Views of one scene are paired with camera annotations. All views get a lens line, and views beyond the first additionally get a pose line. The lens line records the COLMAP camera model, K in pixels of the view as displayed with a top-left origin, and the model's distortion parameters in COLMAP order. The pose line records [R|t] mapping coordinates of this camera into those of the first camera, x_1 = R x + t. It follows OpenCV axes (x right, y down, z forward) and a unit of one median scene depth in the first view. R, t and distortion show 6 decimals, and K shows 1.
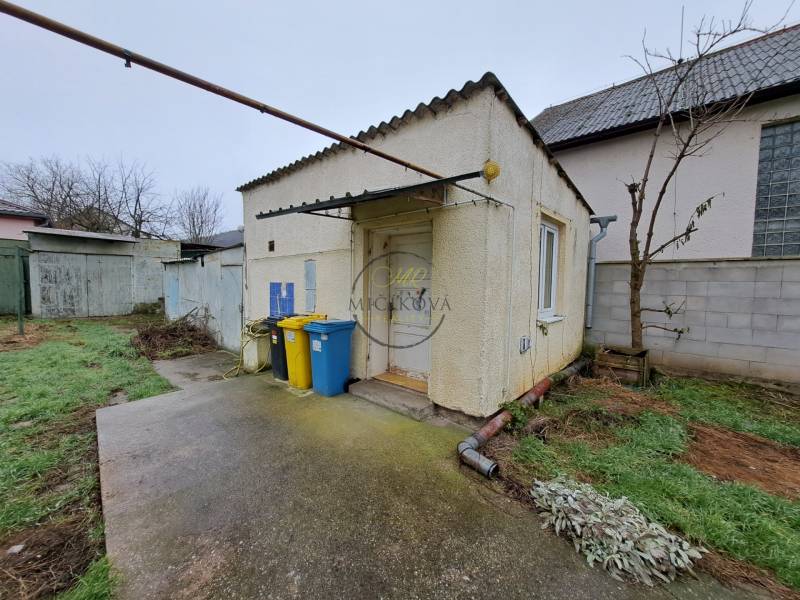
lens RADIAL K [[320.9, 0, 394.0], [0, 320.9, 304.3], [0, 0, 1]] dist [-0.016959, 0.000073]
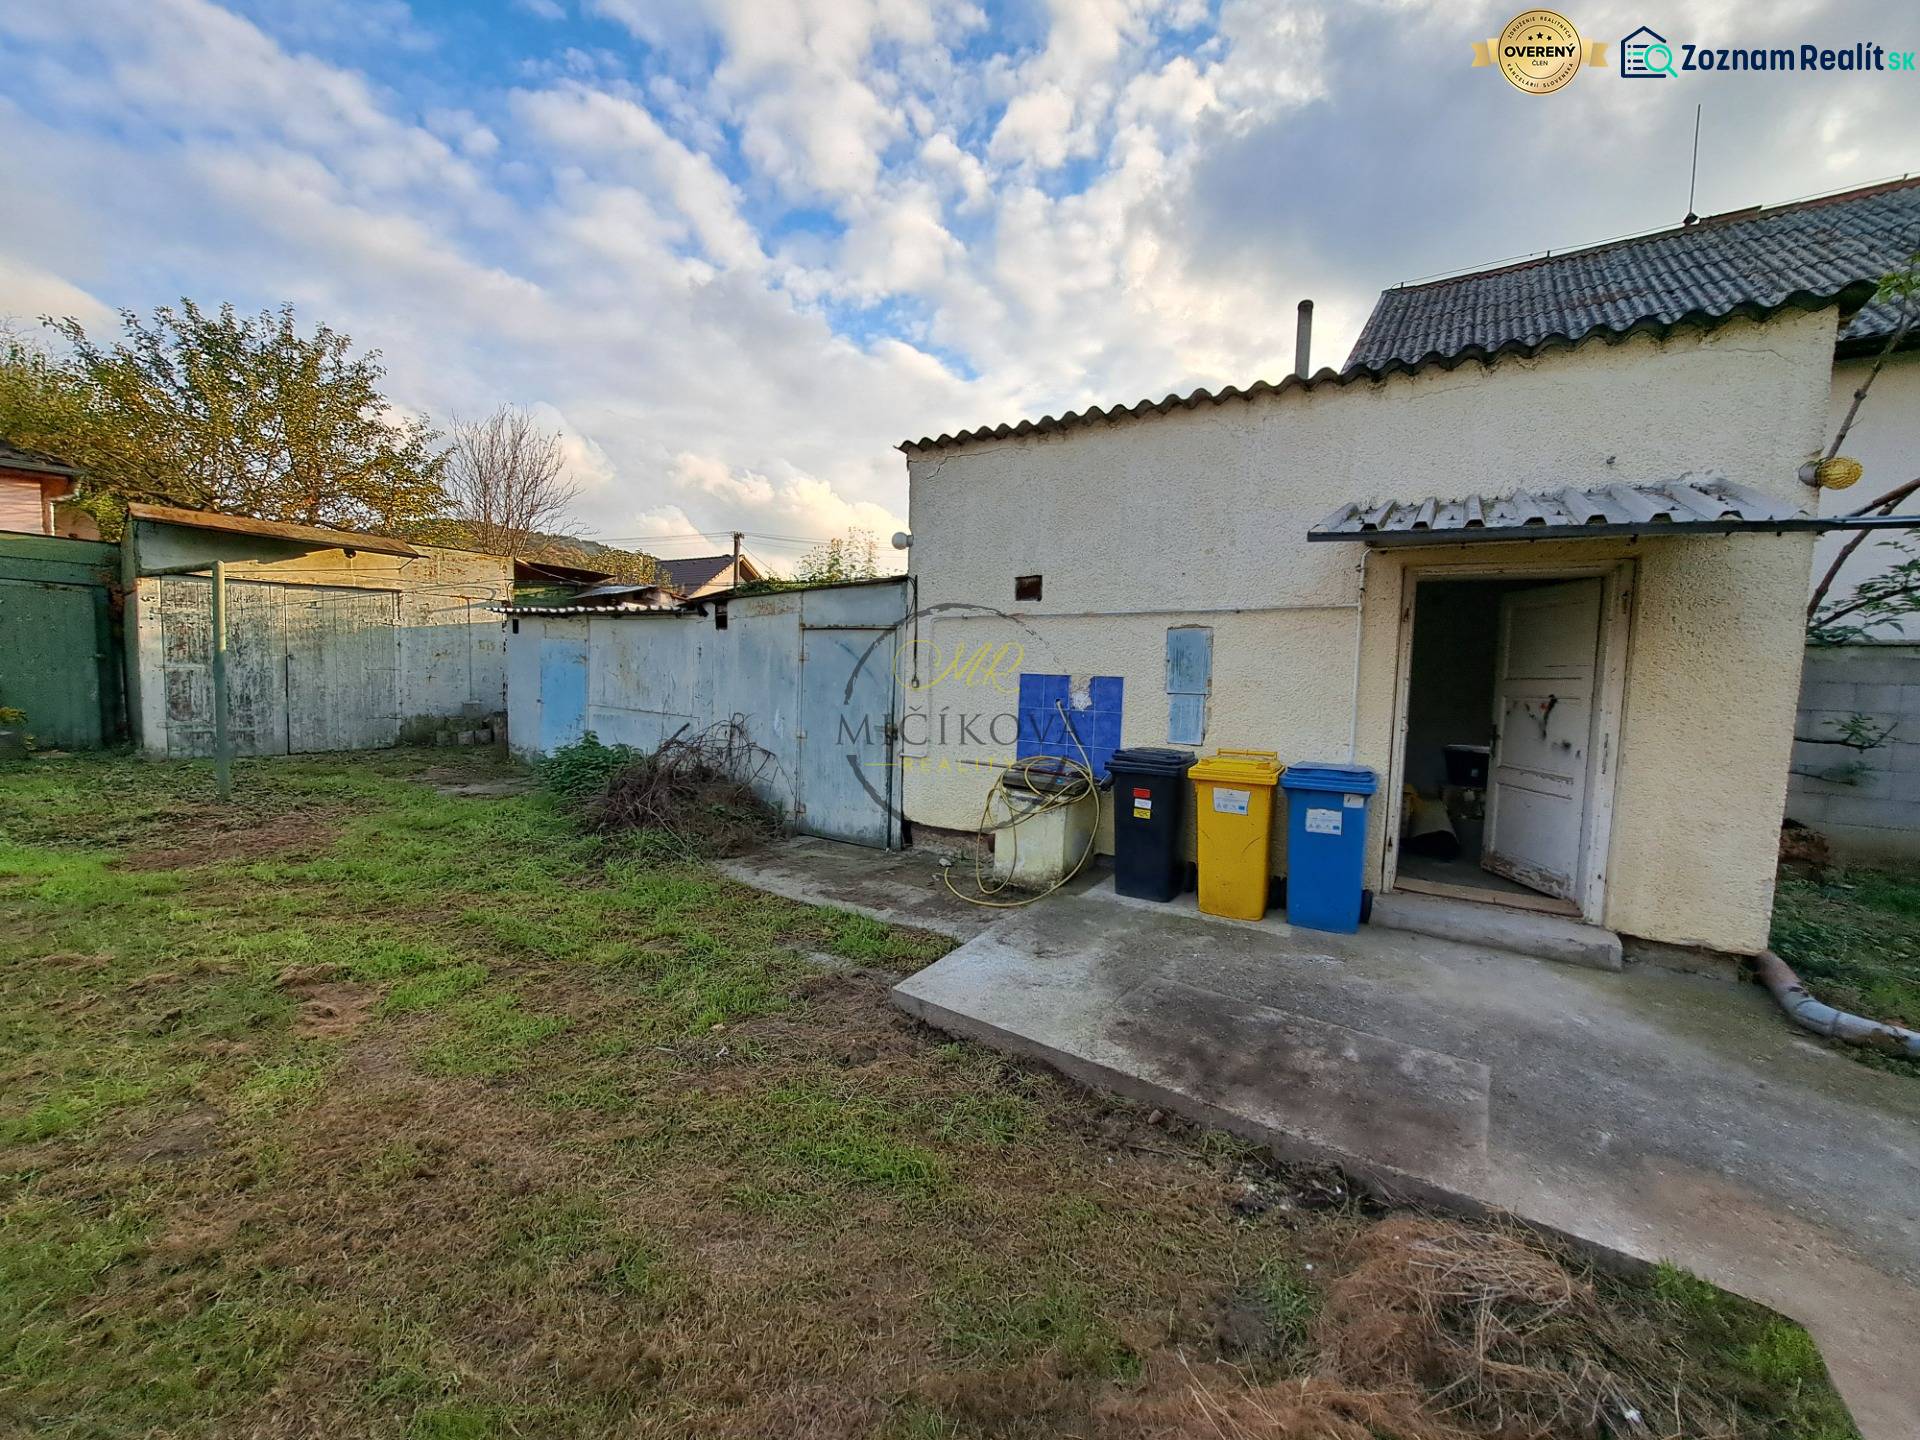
lens RADIAL K [[760.6, 0, 969.3], [0, 760.6, 730.0], [0, 0, 1]] dist [-0.026261, 0.004877]
pose [[0.988023, -0.000033, 0.154308, -0.463096], [-0.002818, 0.999829, 0.018261, -0.009236], [-0.154282, -0.018477, 0.987854, 0.013753]]
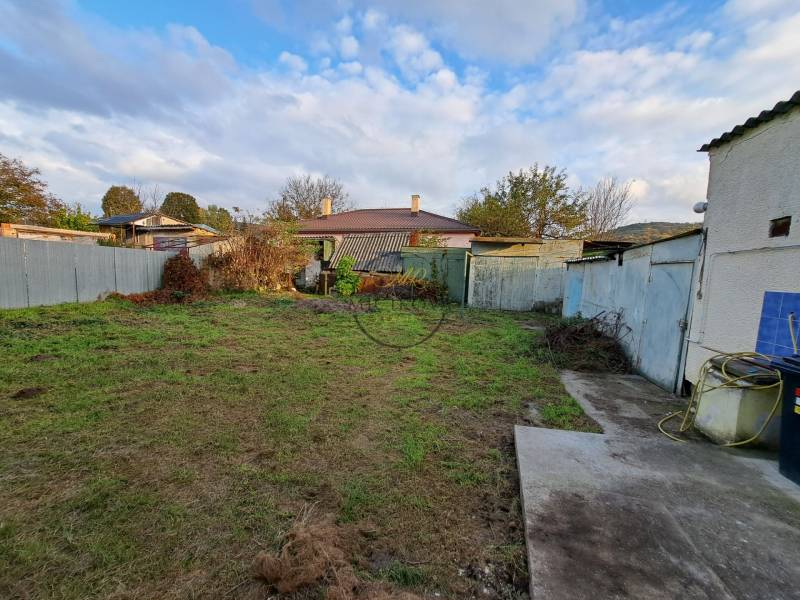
lens RADIAL K [[320.9, 0, 394.0], [0, 320.9, 304.3], [0, 0, 1]] dist [-0.016959, 0.000073]
pose [[0.472097, 0.088669, -0.877076, -0.159279], [-0.088460, 0.994672, 0.052943, -0.012581], [0.877097, 0.052591, 0.477426, 0.117545]]
